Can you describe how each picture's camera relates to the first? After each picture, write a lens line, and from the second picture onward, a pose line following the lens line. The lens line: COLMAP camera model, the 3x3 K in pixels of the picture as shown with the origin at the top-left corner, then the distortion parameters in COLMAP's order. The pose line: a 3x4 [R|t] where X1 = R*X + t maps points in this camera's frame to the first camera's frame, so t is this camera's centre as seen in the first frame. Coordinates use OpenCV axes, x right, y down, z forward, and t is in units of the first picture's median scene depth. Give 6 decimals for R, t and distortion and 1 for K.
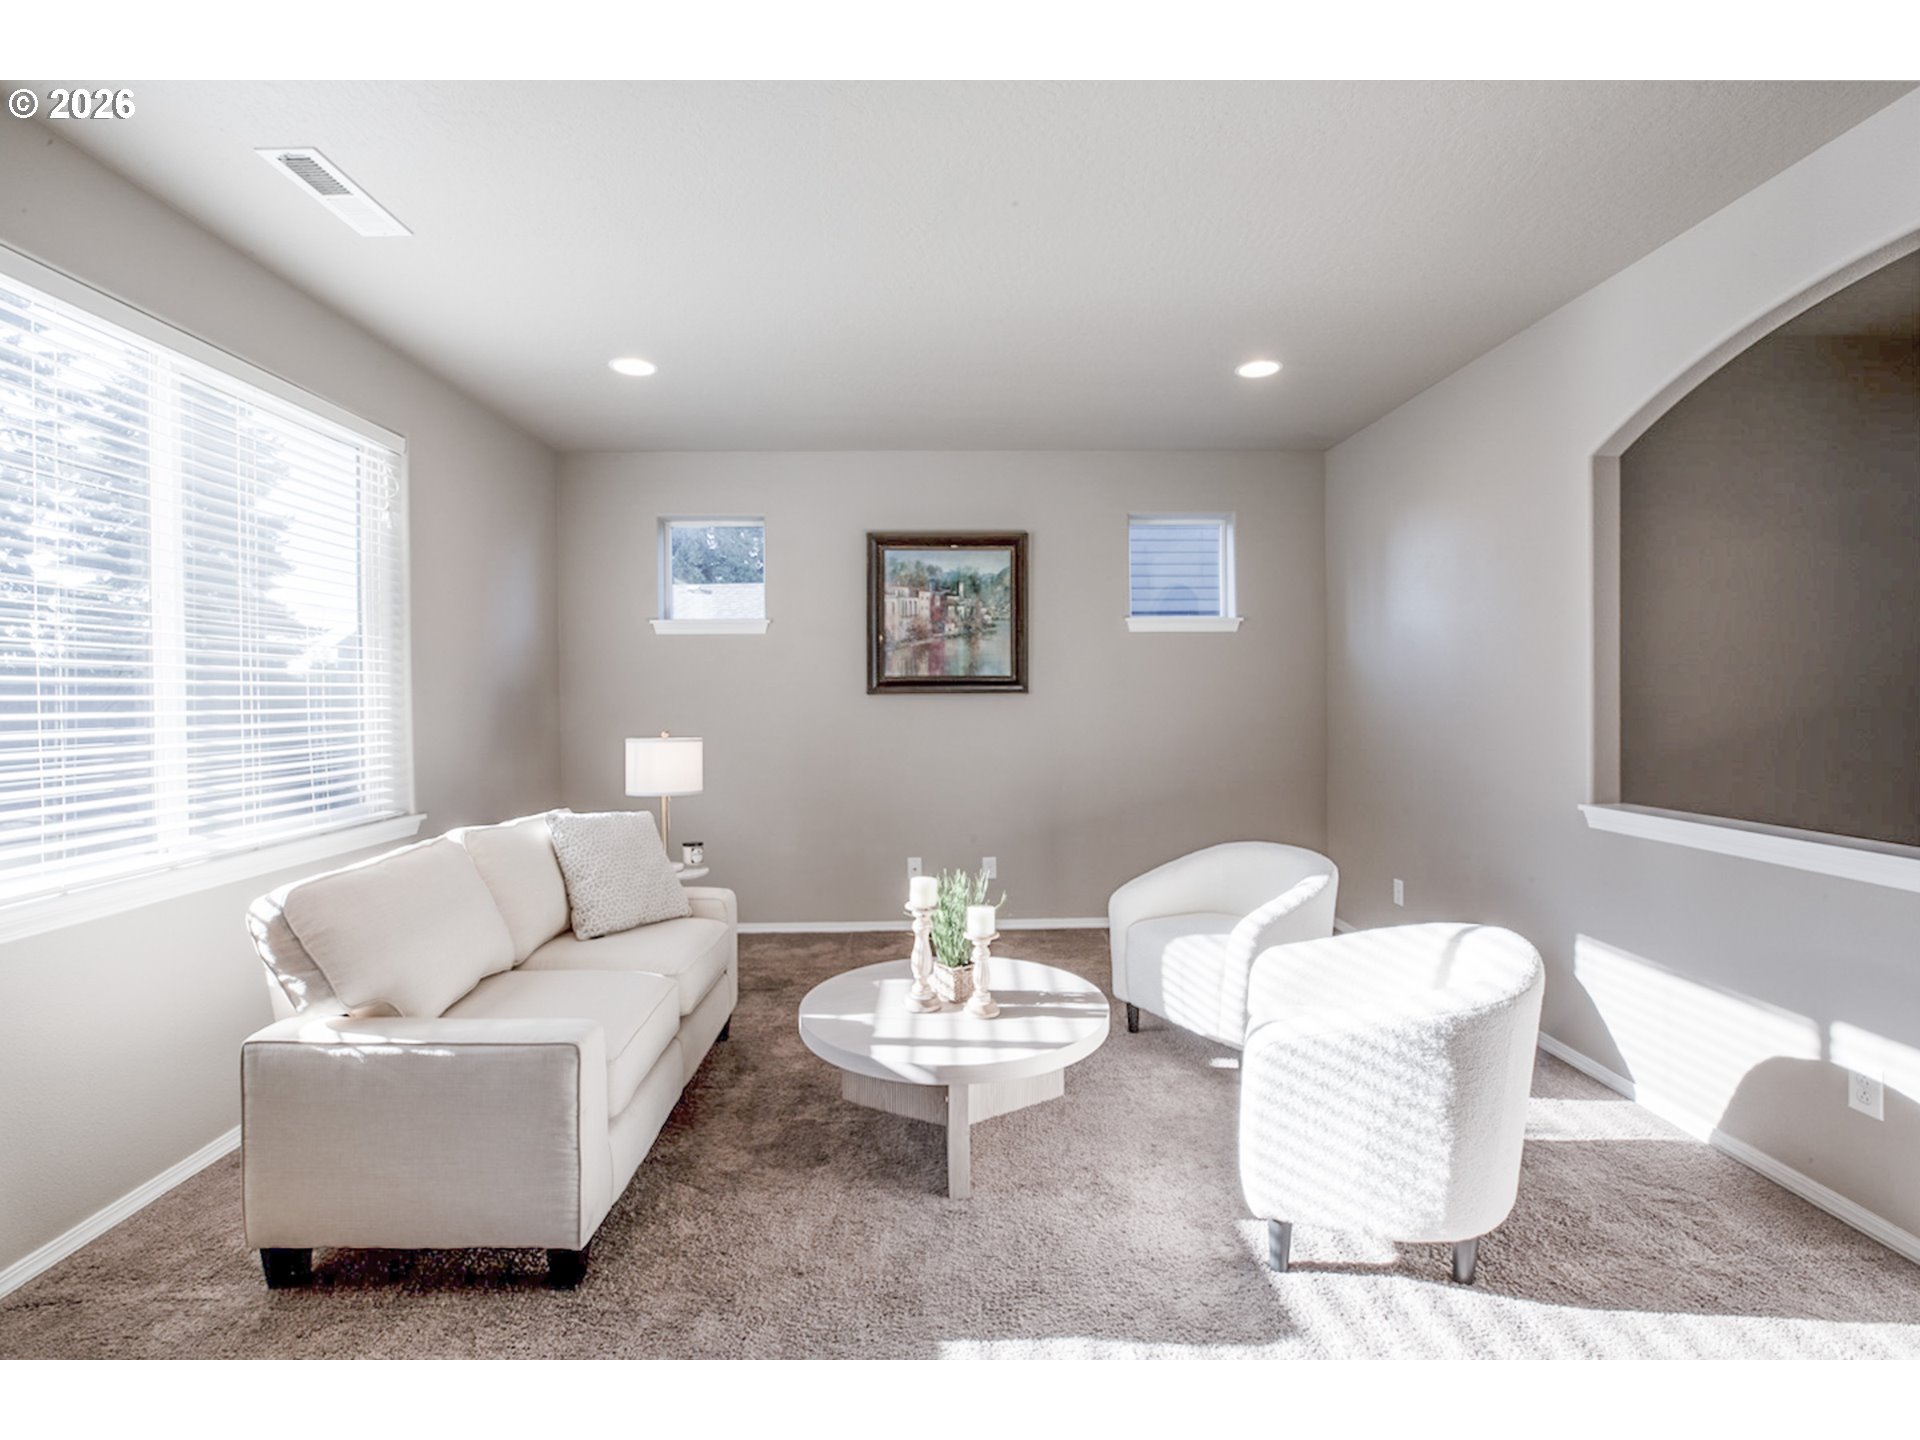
lens RADIAL K [[896.6, 0, 950.1], [0, 896.6, 700.0], [0, 0, 1]] dist [-0.034869, 0.006073]
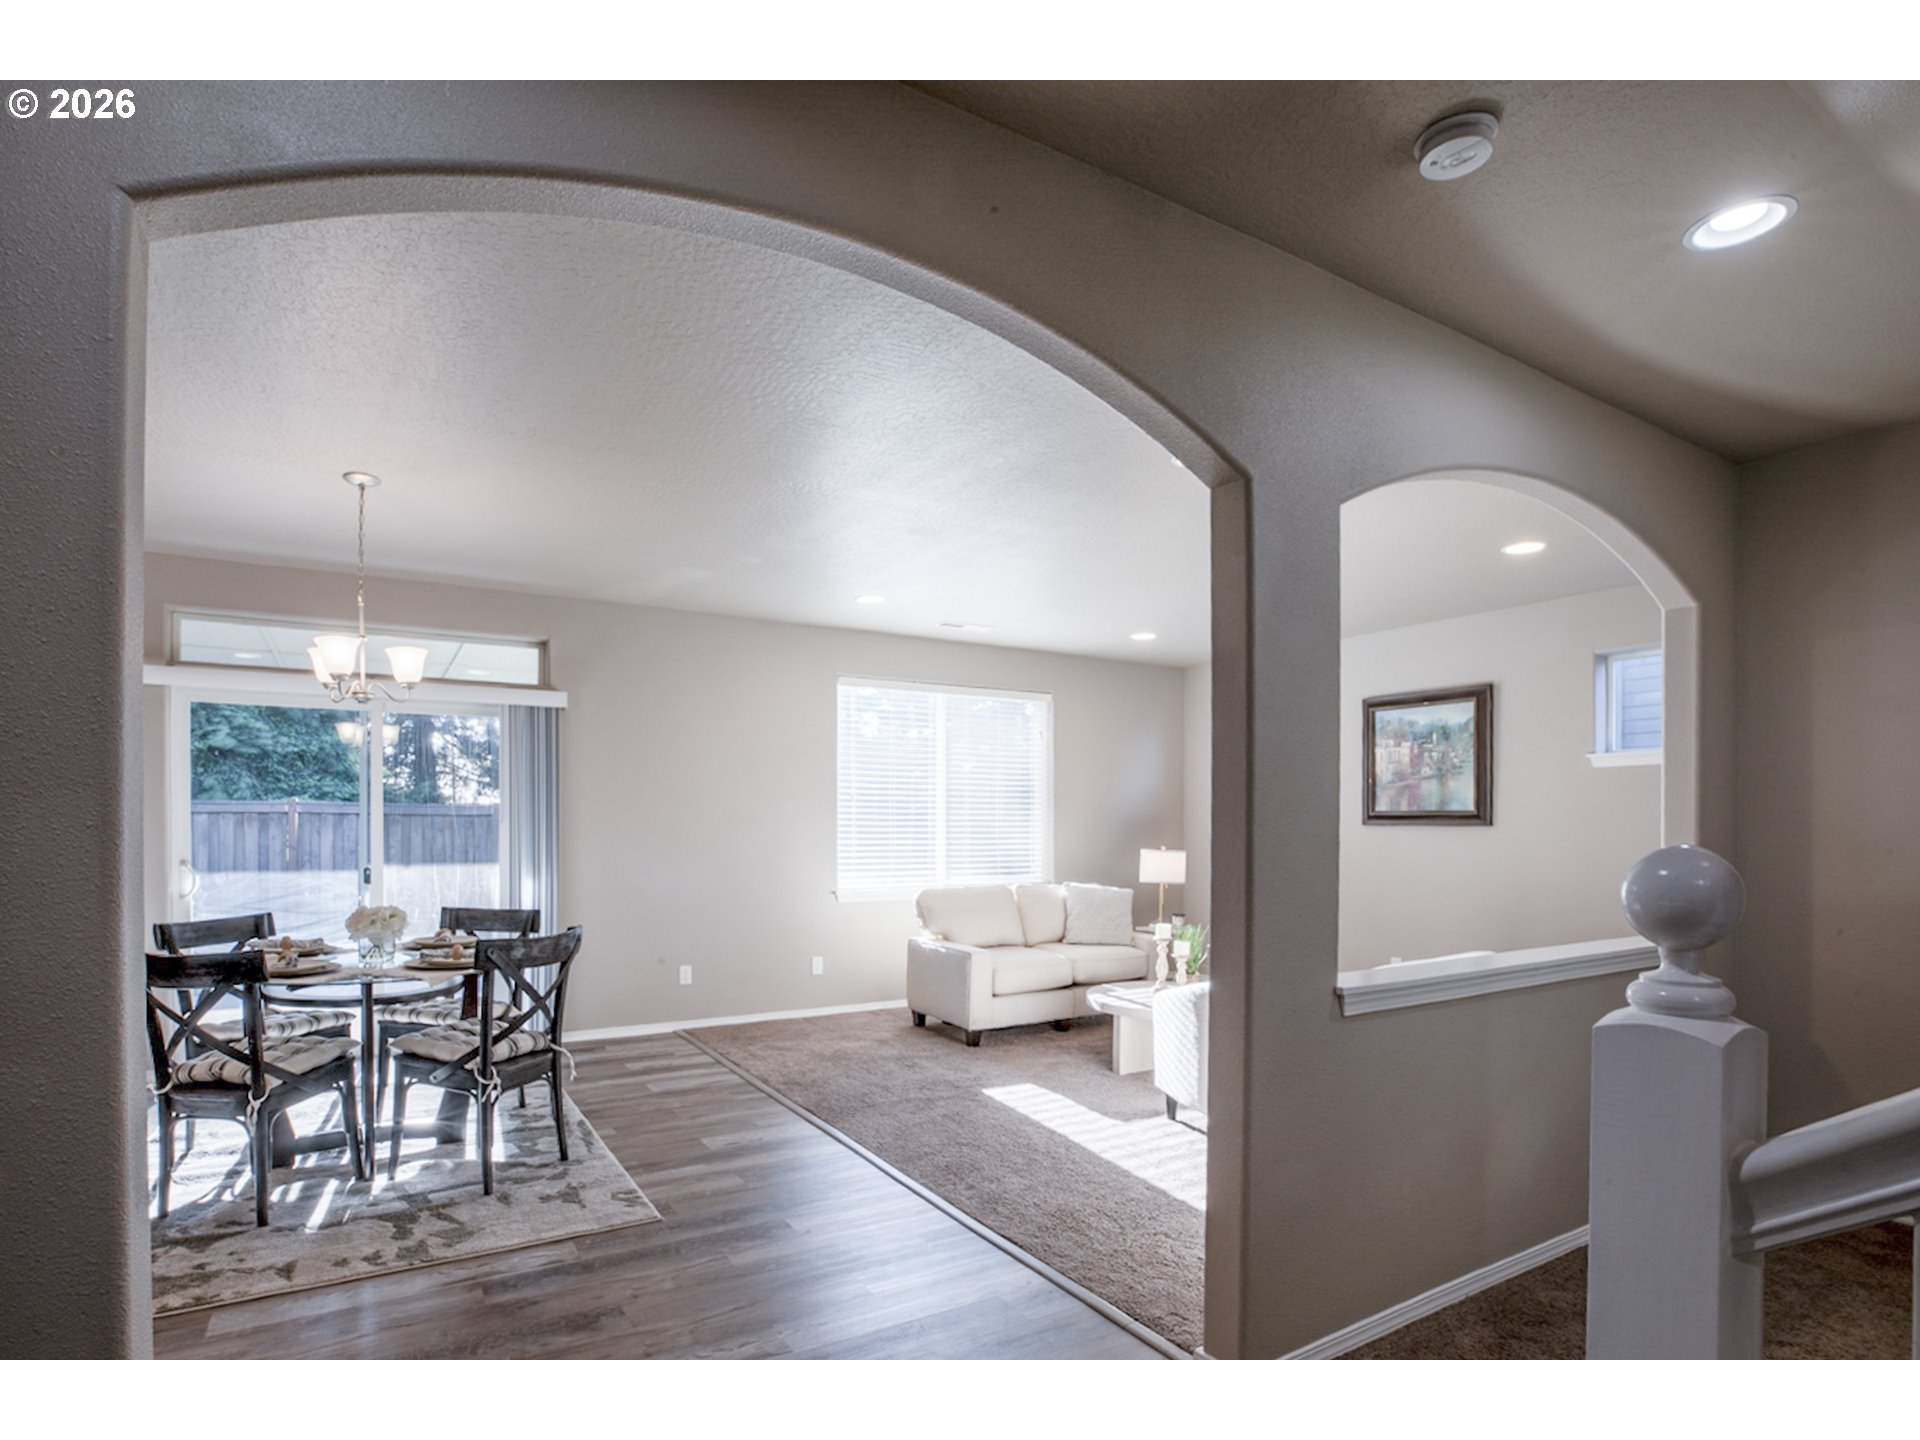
lens RADIAL K [[976.0, 0, 940.1], [0, 976.0, 833.6], [0, 0, 1]] dist [-0.028404, 0.003974]
pose [[0.494818, 0.017888, -0.868812, 1.357681], [-0.010675, 0.999838, 0.014506, -0.012920], [0.868931, 0.002097, 0.494929, -0.357885]]
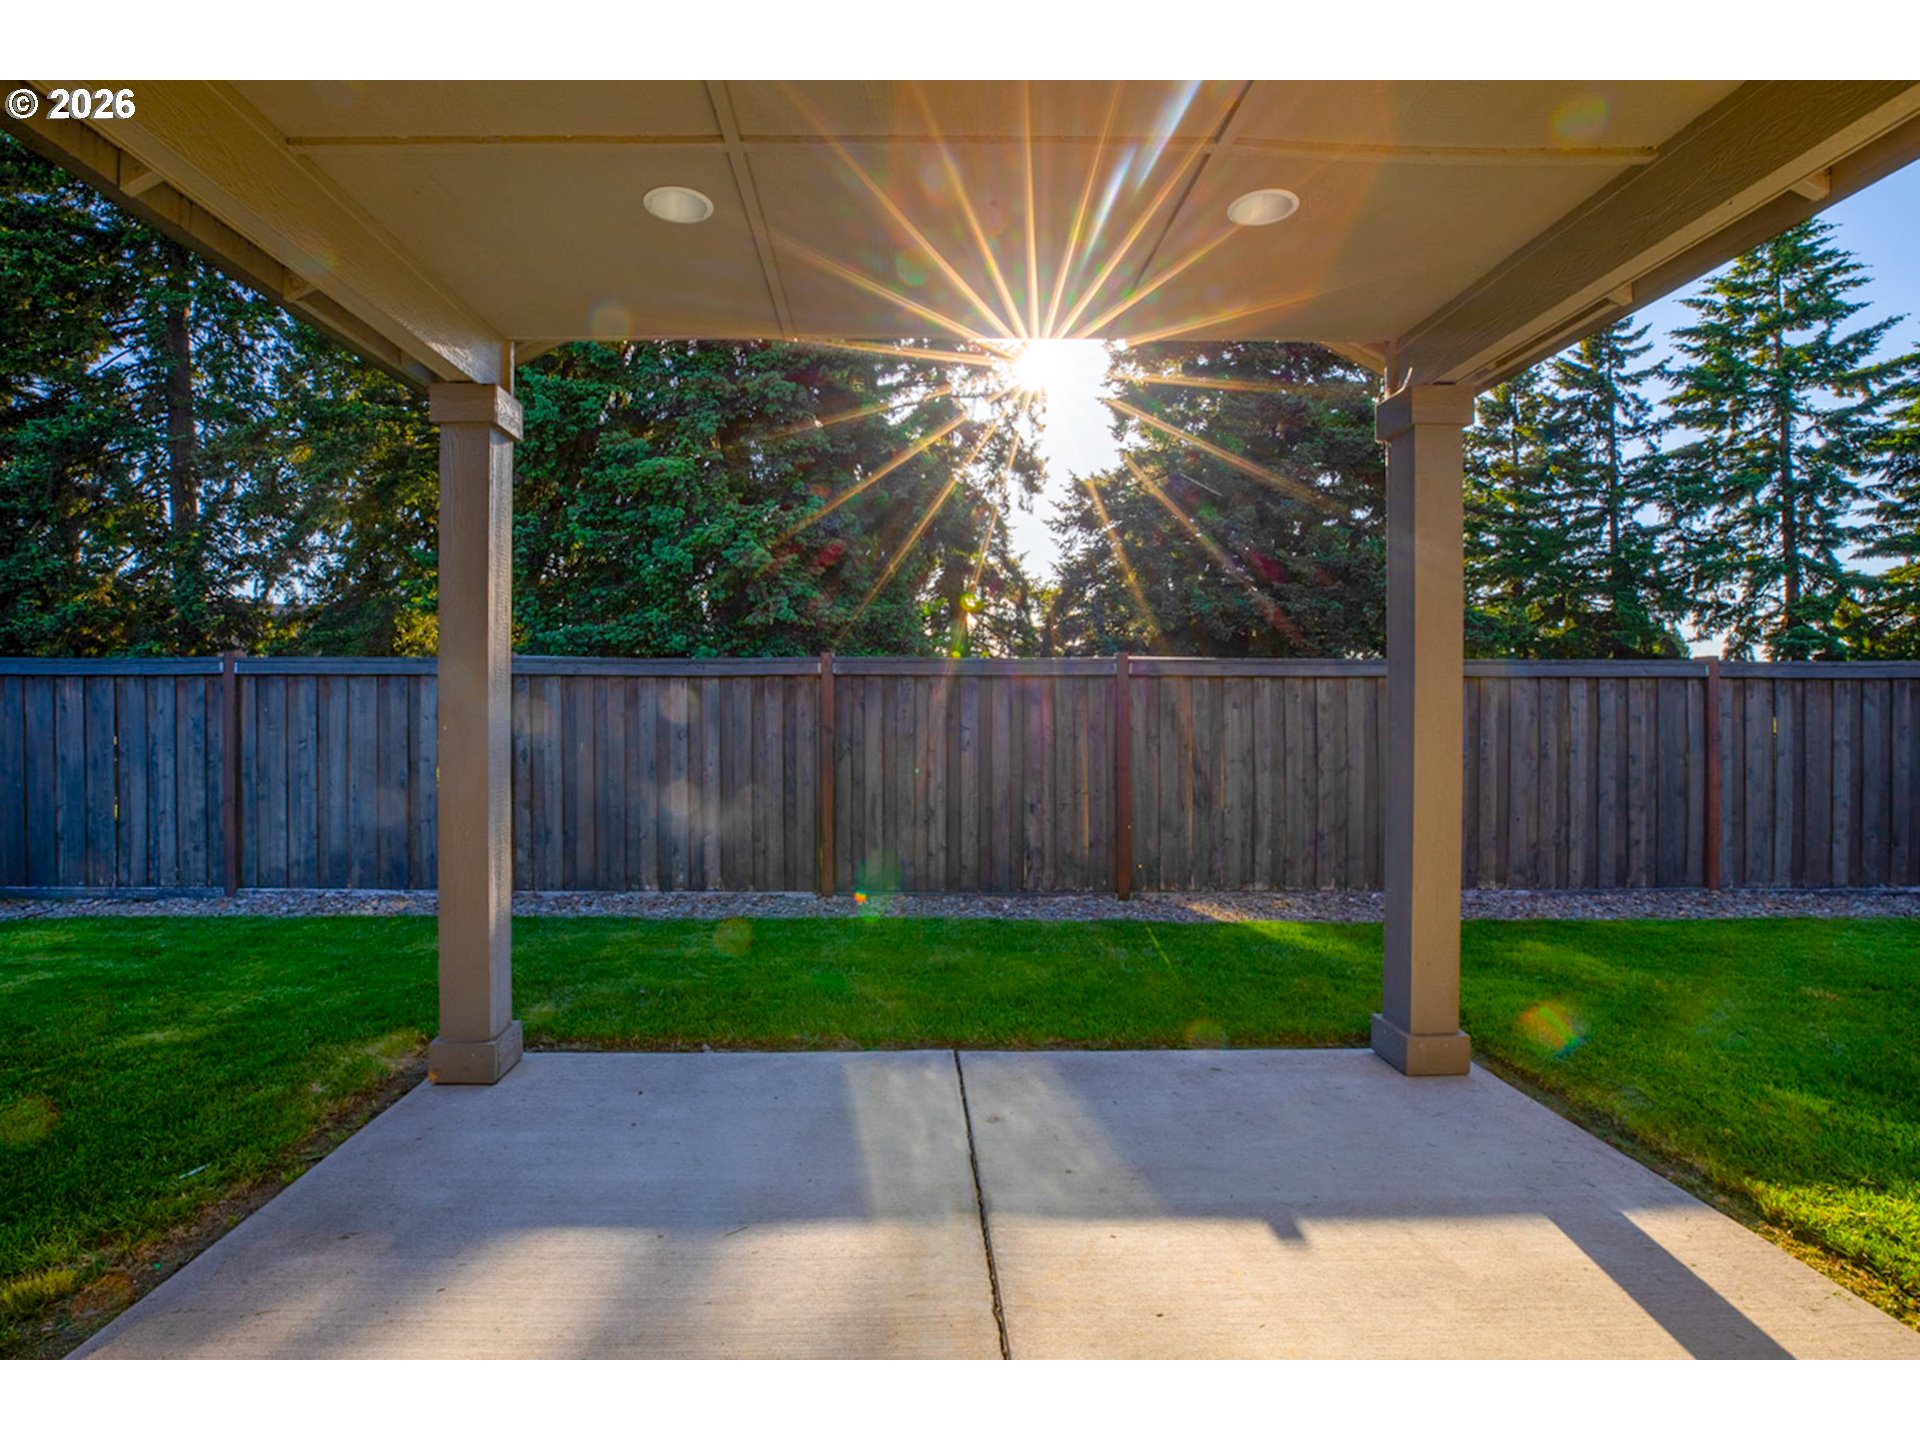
lens RADIAL K [[855.2, 0, 914.2], [0, 855.2, 707.8], [0, 0, 1]] dist [-0.001399, -0.000352]
pose [[-0.007248, 0.010287, -0.999921, -0.825314], [0.000510, 0.999947, 0.010283, 0.046533], [0.999974, -0.000436, -0.007253, -0.457060]]
